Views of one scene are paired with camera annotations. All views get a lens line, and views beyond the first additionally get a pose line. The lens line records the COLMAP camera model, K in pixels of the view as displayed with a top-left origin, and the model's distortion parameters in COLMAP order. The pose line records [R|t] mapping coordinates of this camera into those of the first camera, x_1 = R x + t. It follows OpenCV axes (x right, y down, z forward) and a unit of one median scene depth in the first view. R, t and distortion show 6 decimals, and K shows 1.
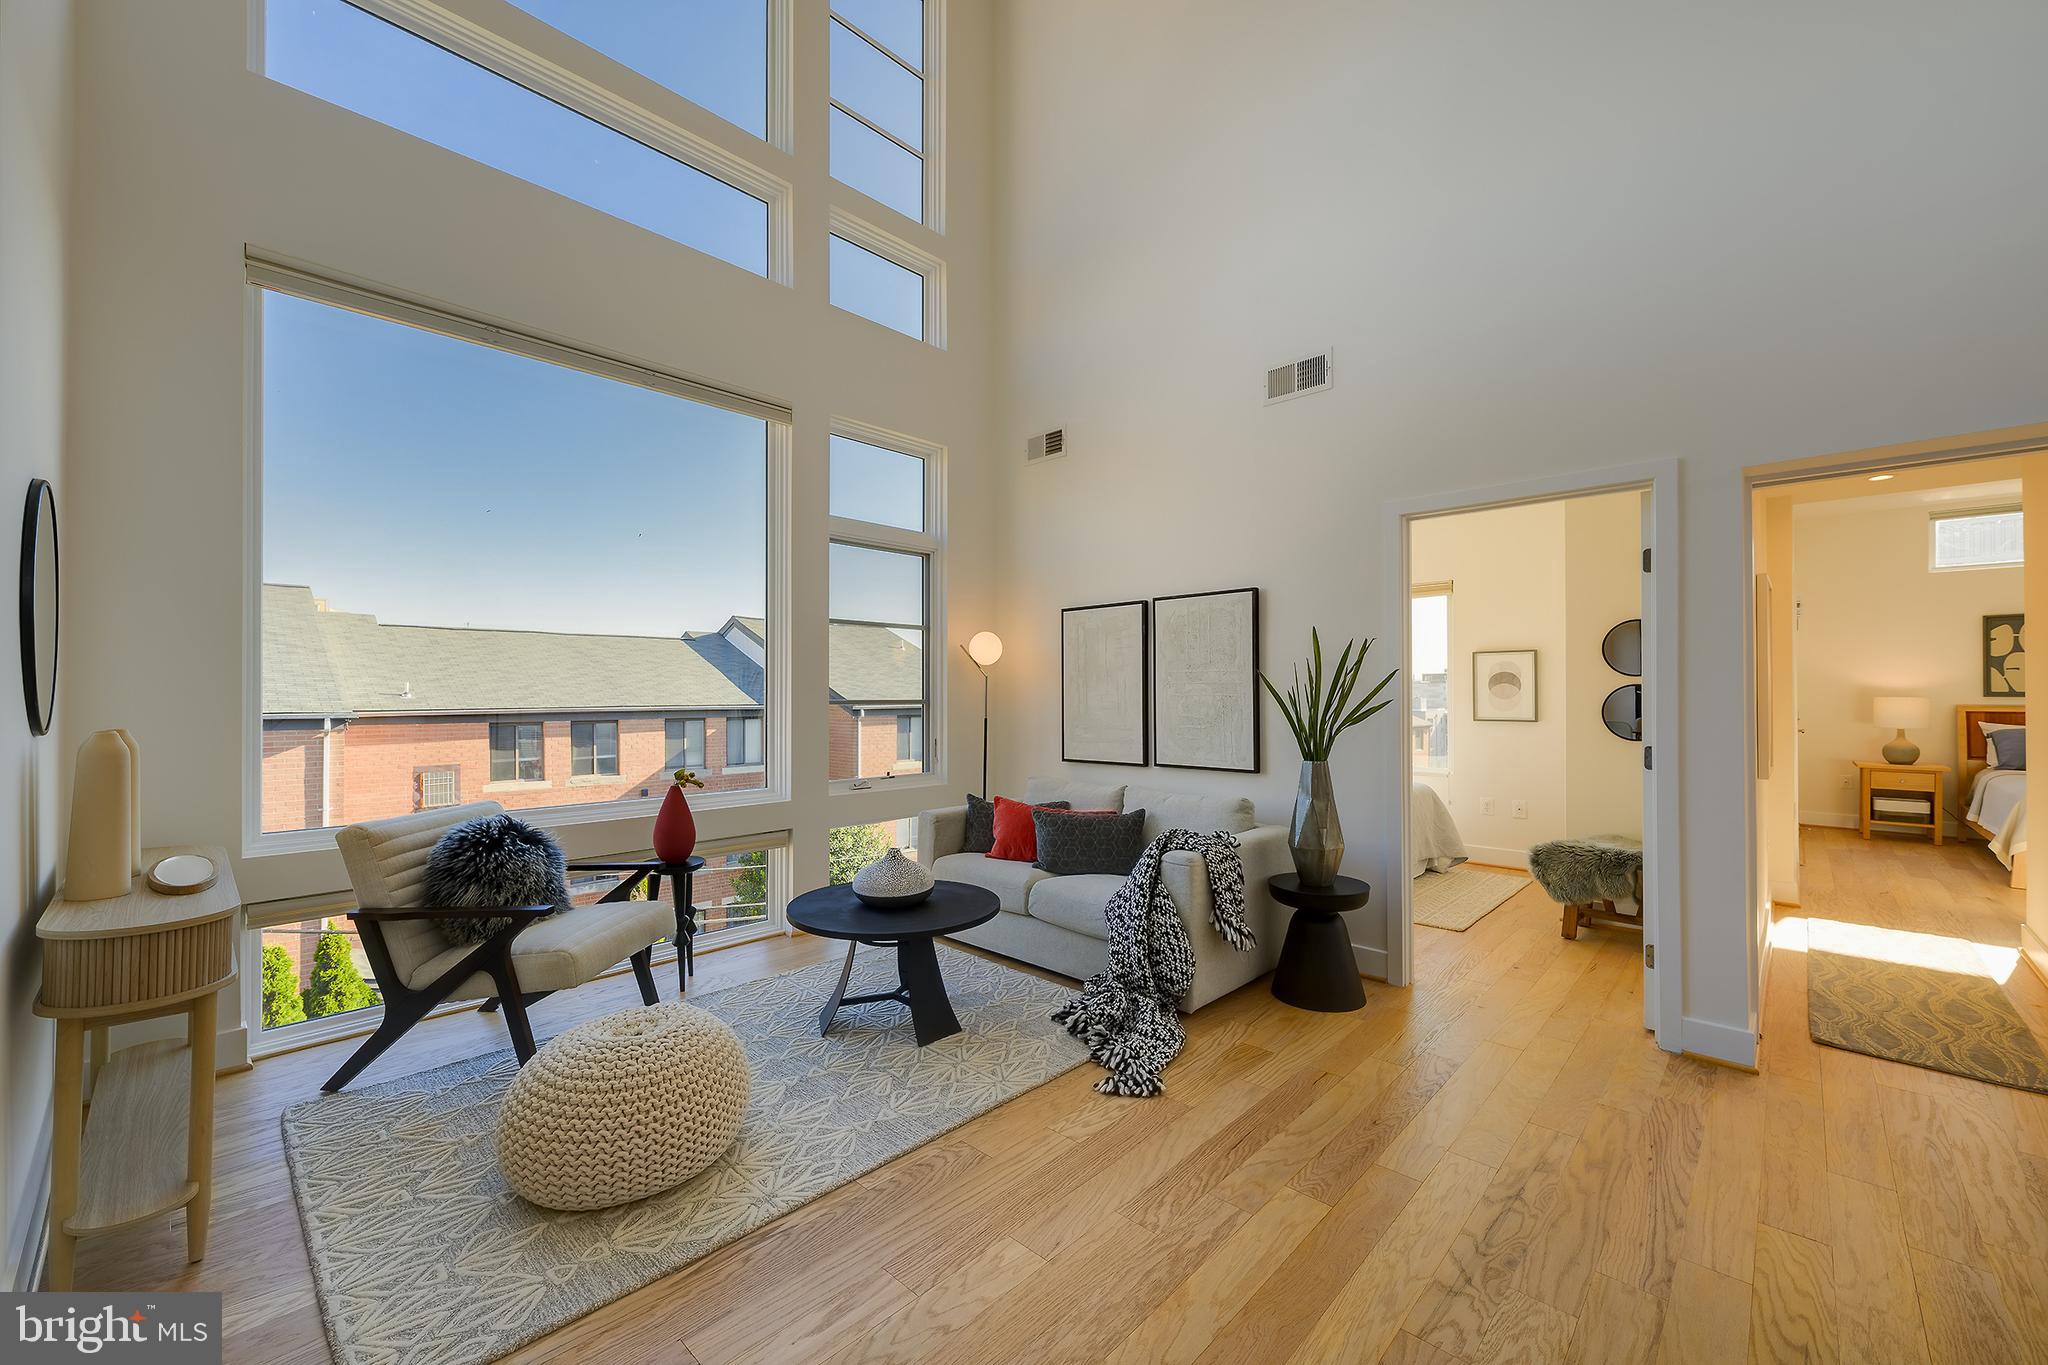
lens RADIAL K [[808.0, 0, 1030.8], [0, 808.0, 693.7], [0, 0, 1]] dist [-0.000968, -0.000456]
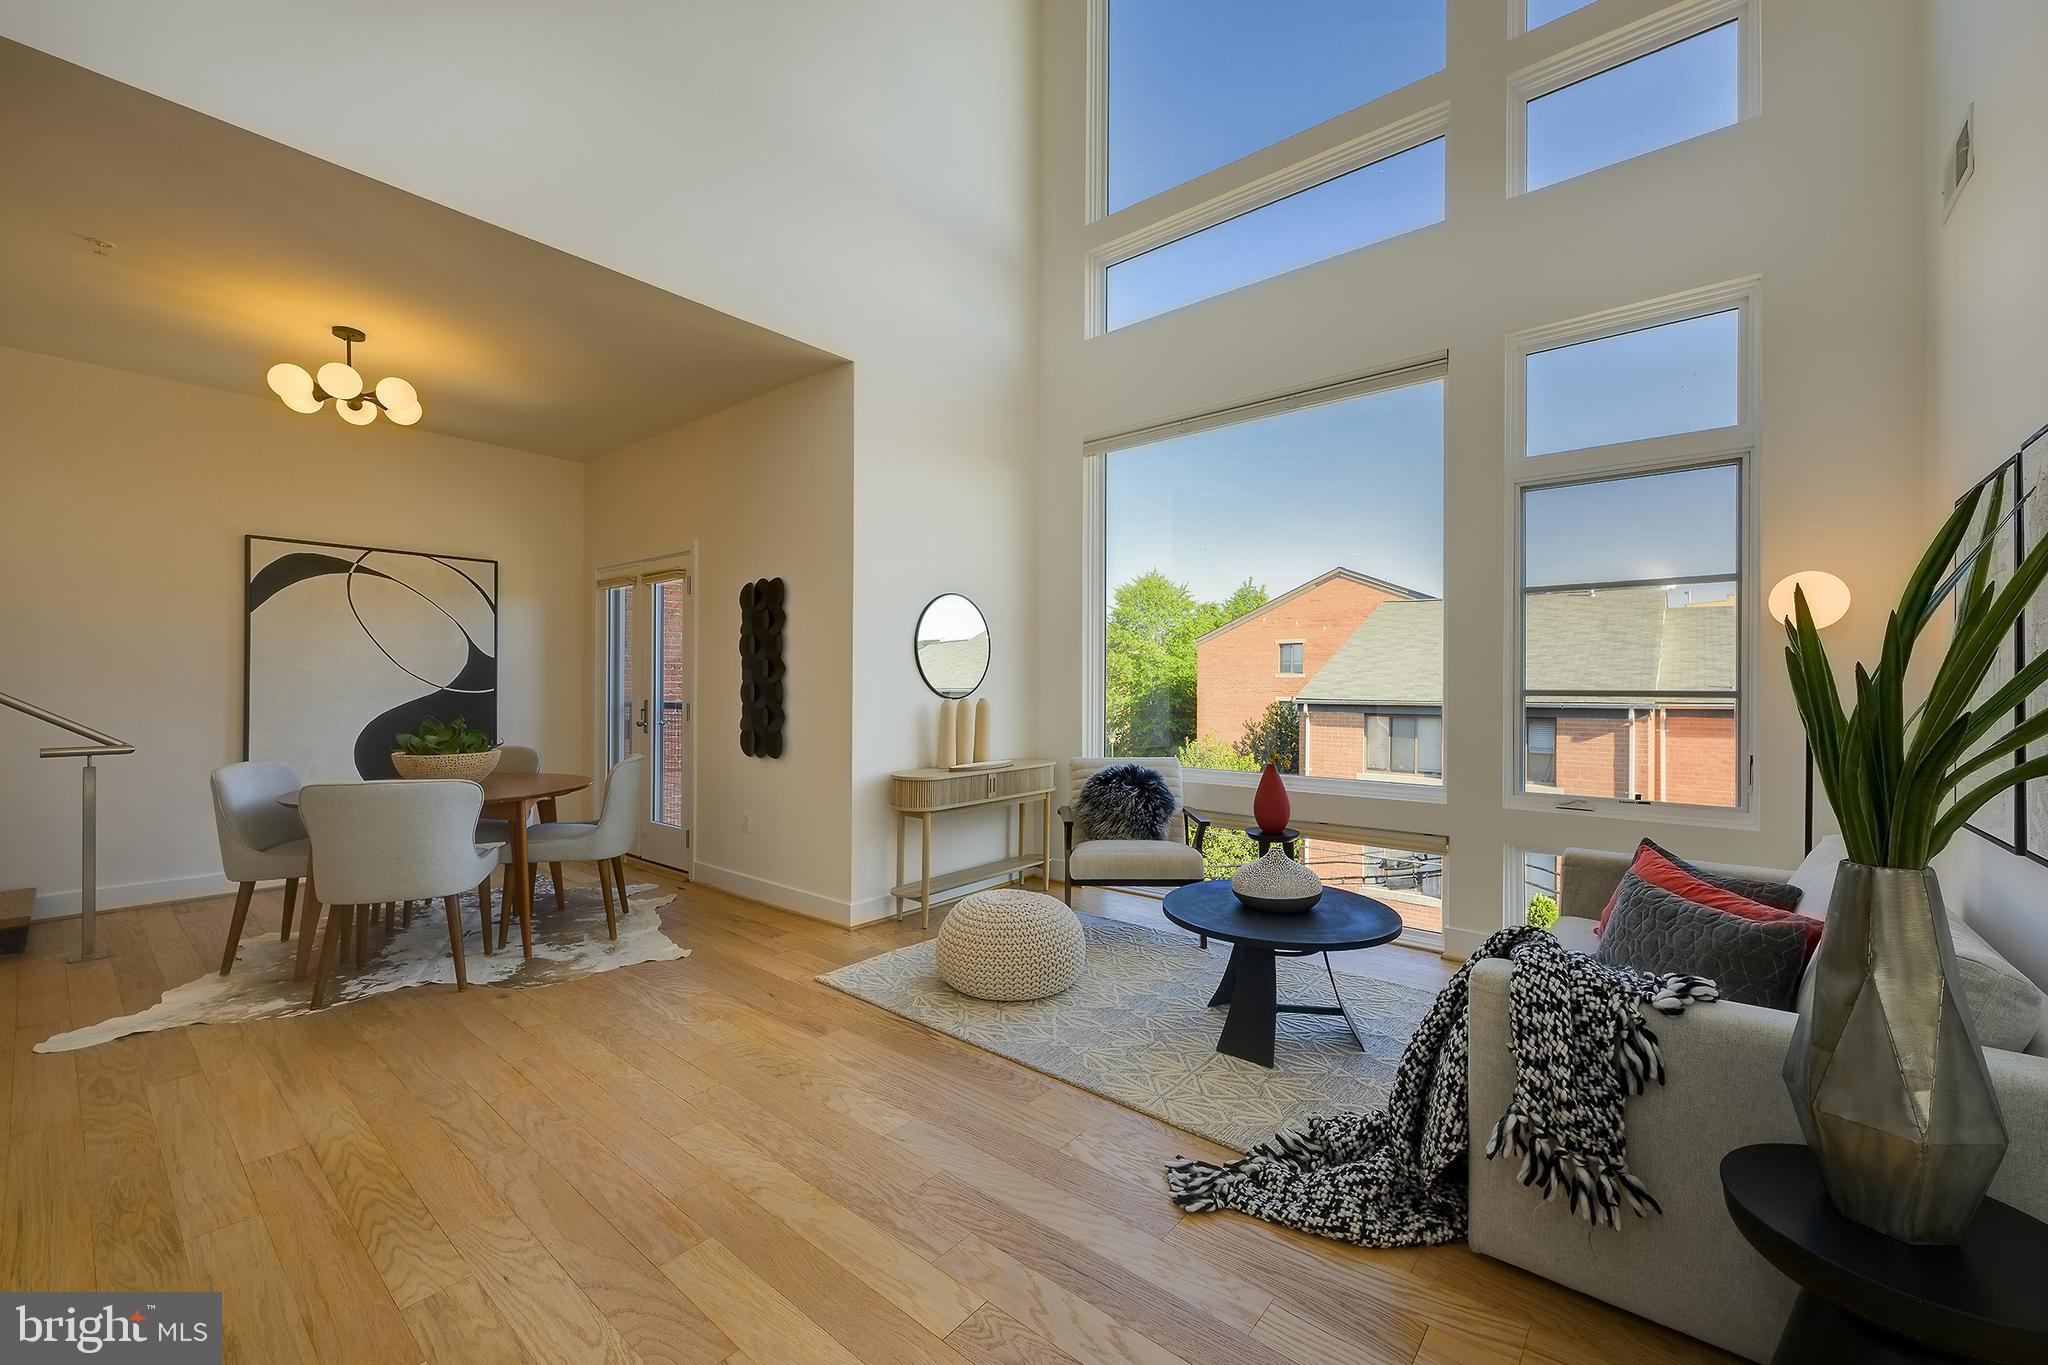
lens RADIAL K [[808.0, 0, 1034.2], [0, 808.0, 683.0], [0, 0, 1]] dist [-0.000968, -0.000456]
pose [[0.066660, -0.003445, -0.997770, 0.598233], [-0.001658, 0.999992, -0.003563, 0.005257], [0.997774, 0.001892, 0.066653, 0.537701]]
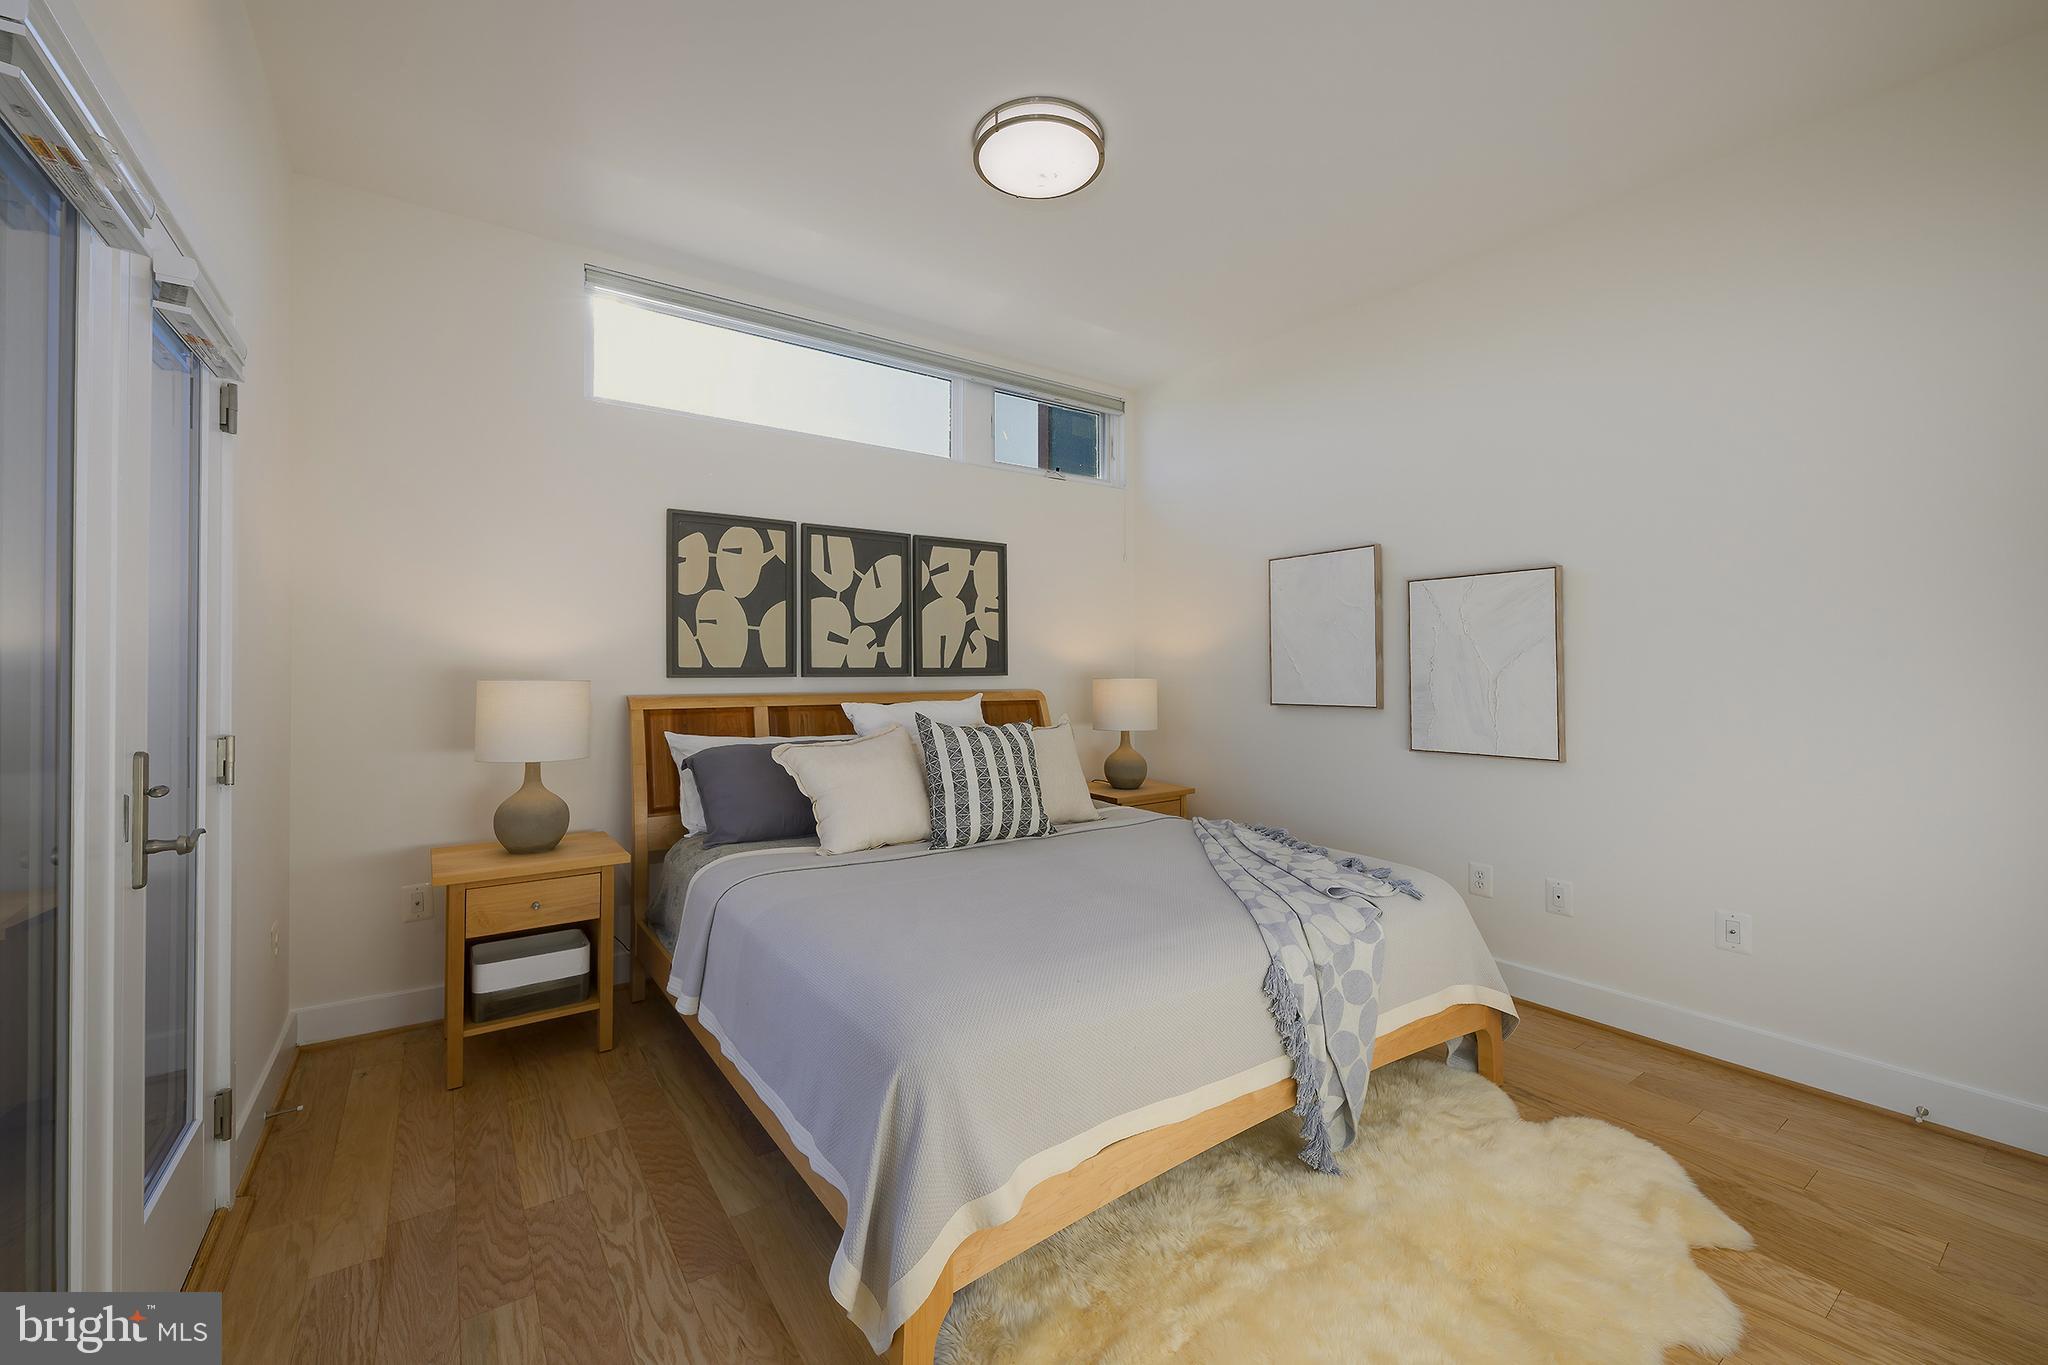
lens RADIAL K [[808.0, 0, 1017.6], [0, 808.0, 667.1], [0, 0, 1]] dist [-0.000968, -0.000456]
pose [[0.190268, 0.008577, 0.981695, 1.393102], [-0.000655, 0.999963, -0.008610, 0.002969], [-0.981732, 0.000996, 0.190266, 1.309277]]
